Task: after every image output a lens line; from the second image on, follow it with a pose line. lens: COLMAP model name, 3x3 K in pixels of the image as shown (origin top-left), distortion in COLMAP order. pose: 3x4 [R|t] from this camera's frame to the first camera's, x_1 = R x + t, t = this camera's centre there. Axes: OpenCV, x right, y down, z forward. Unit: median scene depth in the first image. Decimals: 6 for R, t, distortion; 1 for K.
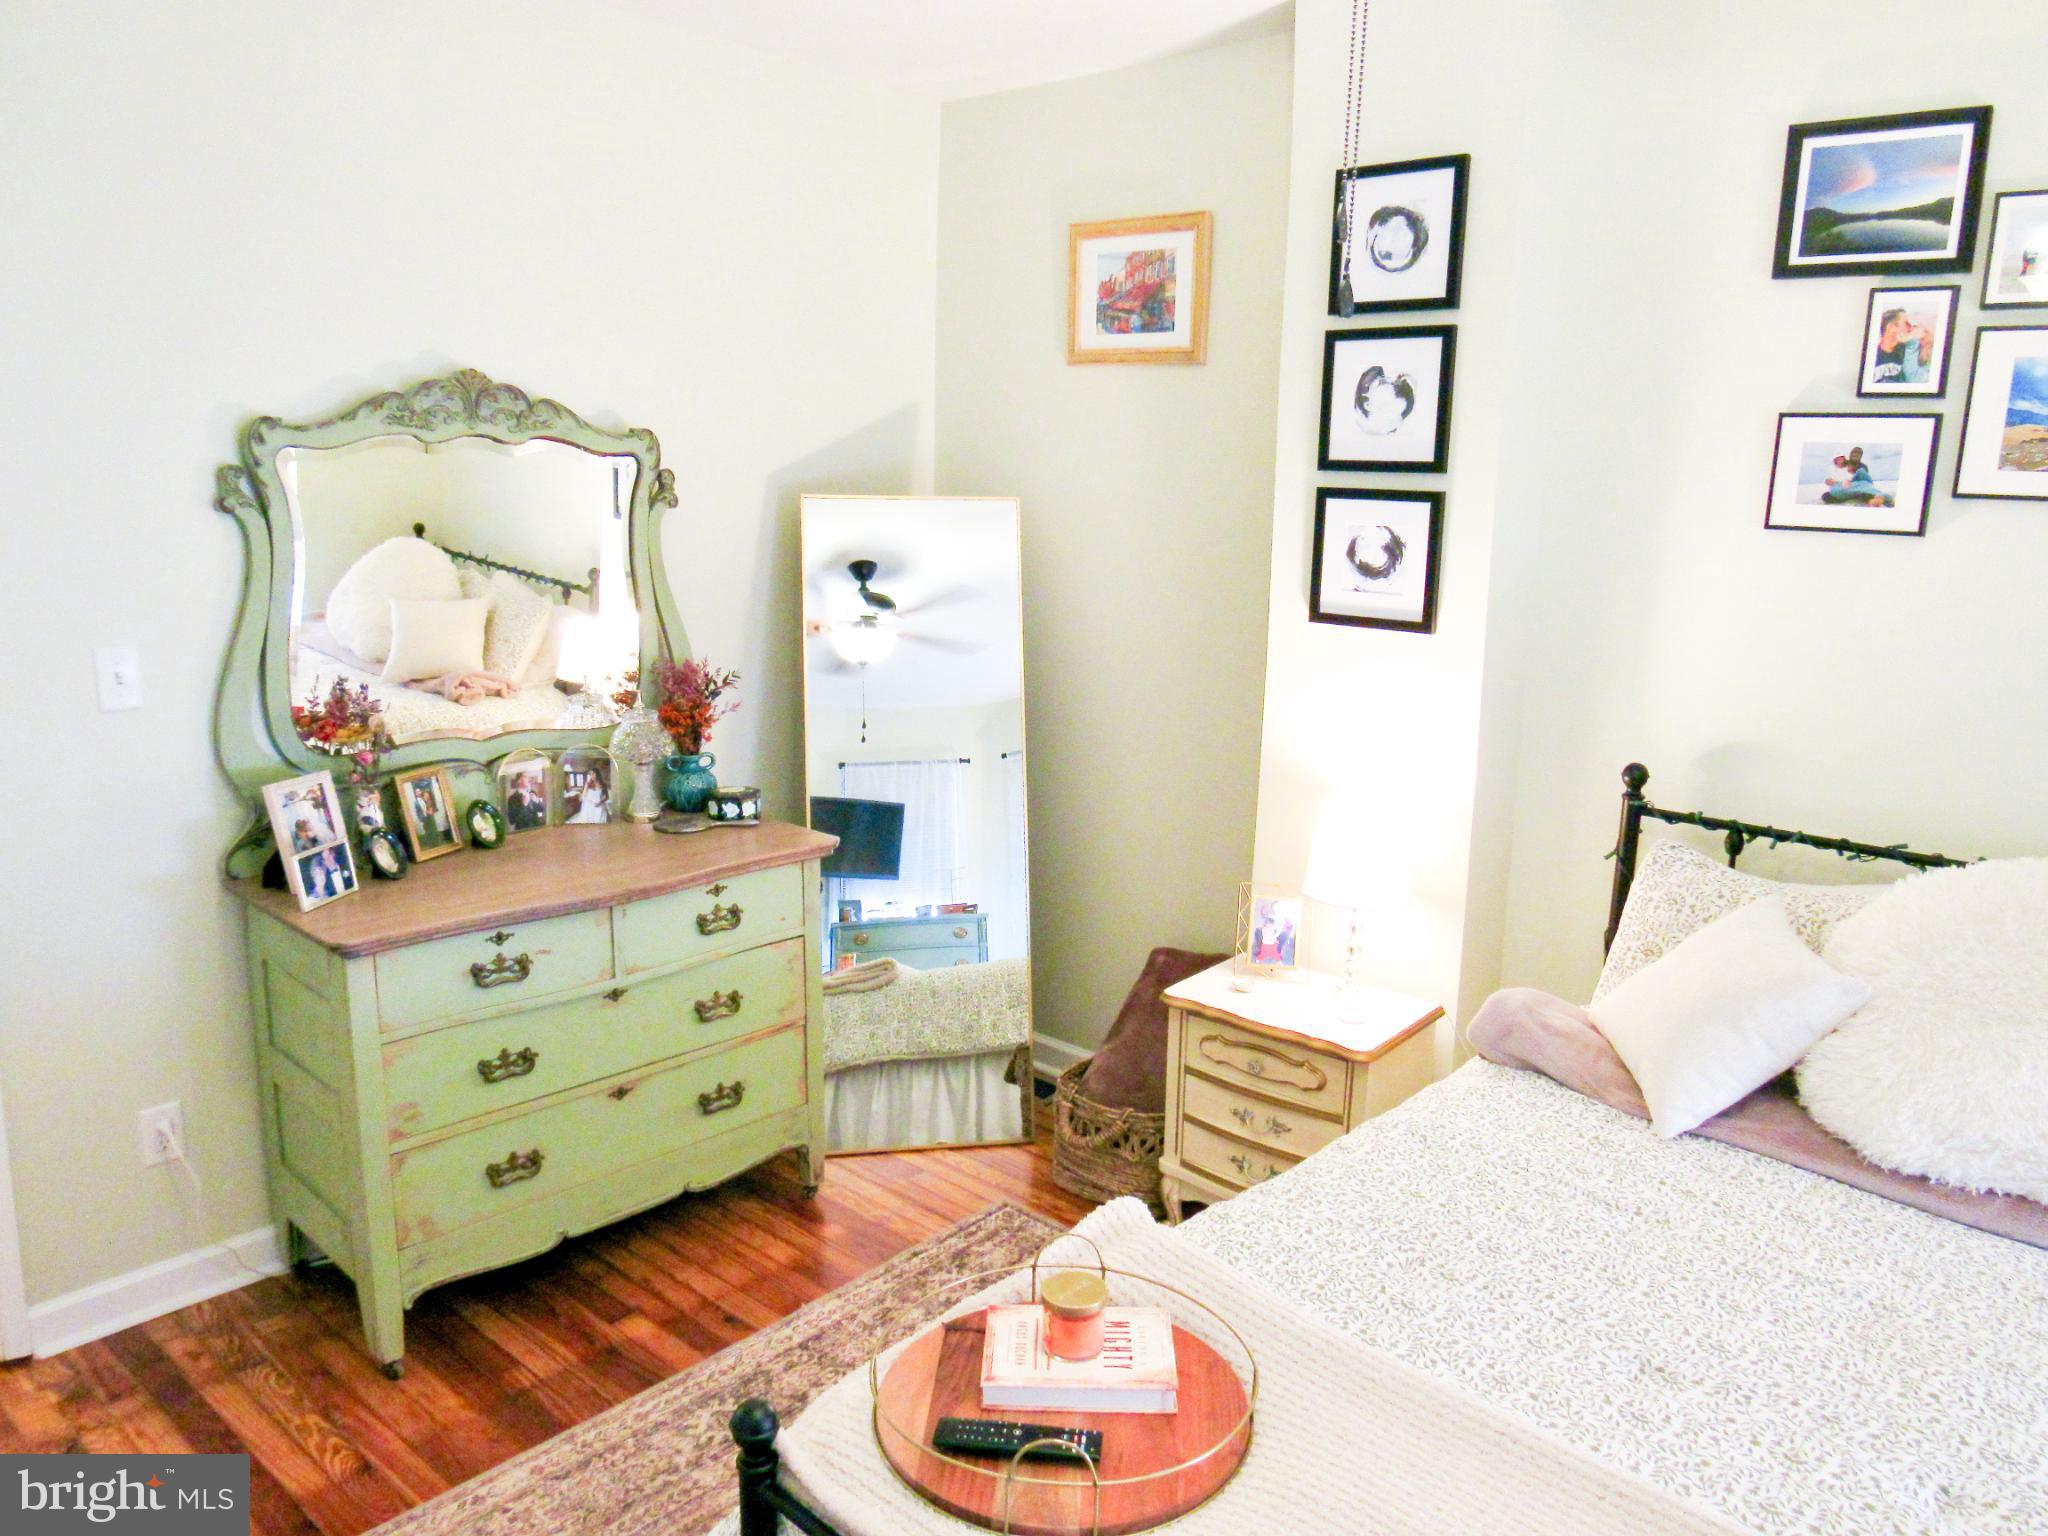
lens RADIAL K [[1488.9, 0, 1017.0], [0, 1488.9, 765.2], [0, 0, 1]] dist [-0.006635, -0.005612]
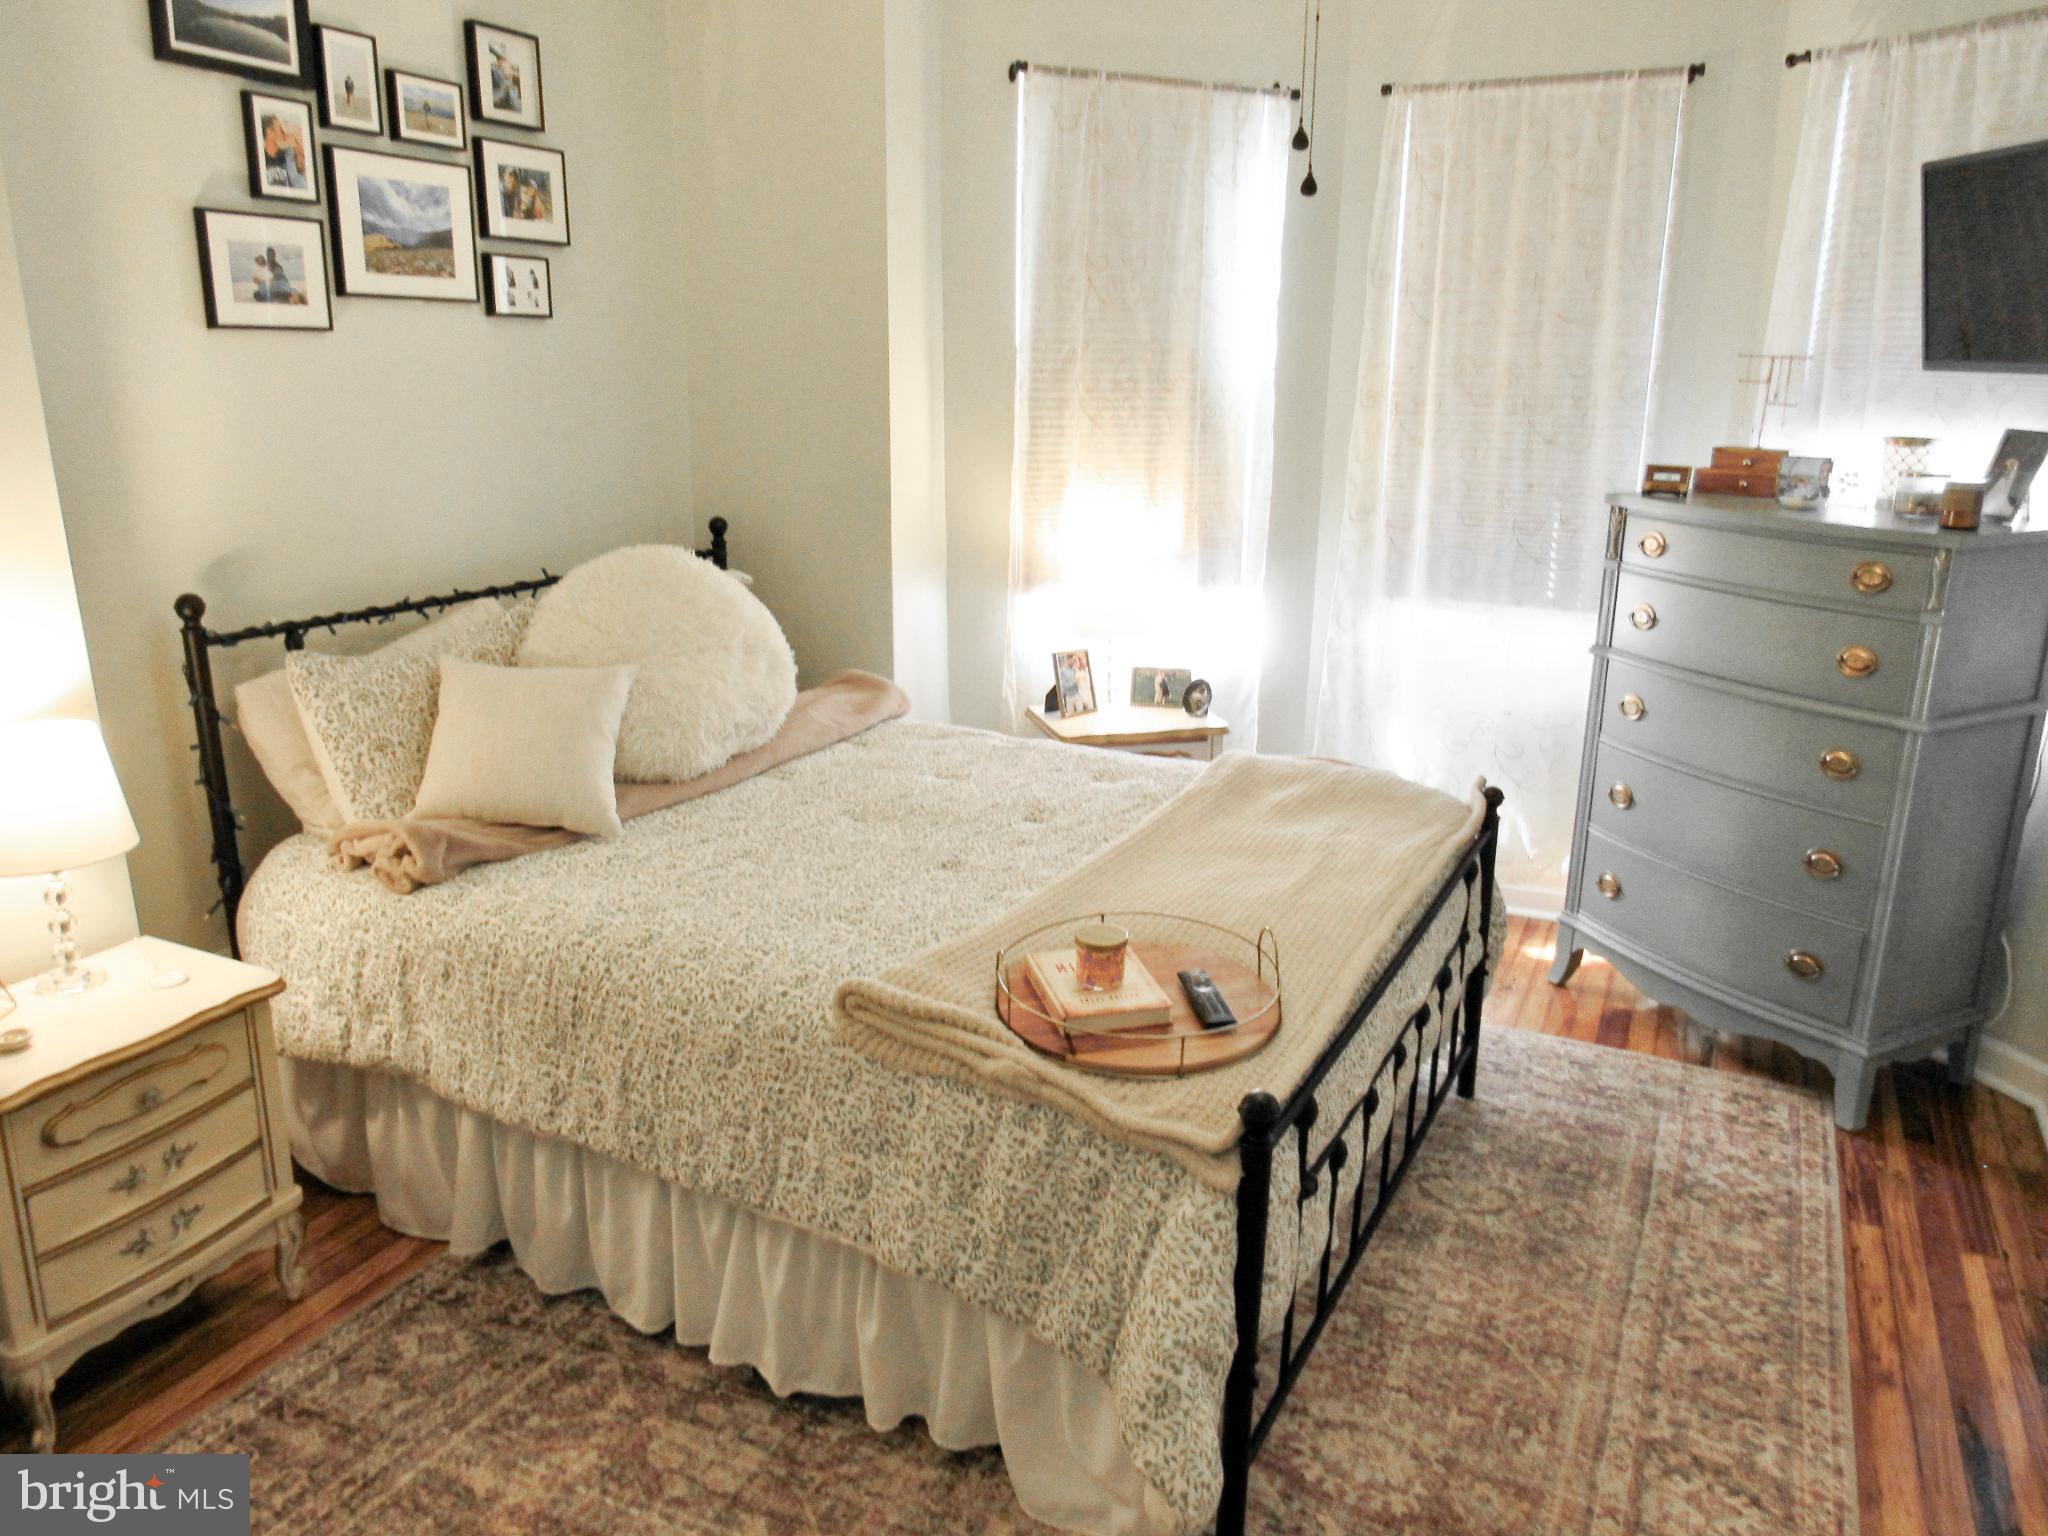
lens RADIAL K [[1488.9, 0, 1017.0], [0, 1488.9, 765.2], [0, 0, 1]] dist [-0.006635, -0.005612]
pose [[-0.274745, -0.285359, 0.918197, -0.654632], [0.166997, 0.926271, 0.337838, -0.139707], [-0.946904, 0.246155, -0.206834, 0.801512]]
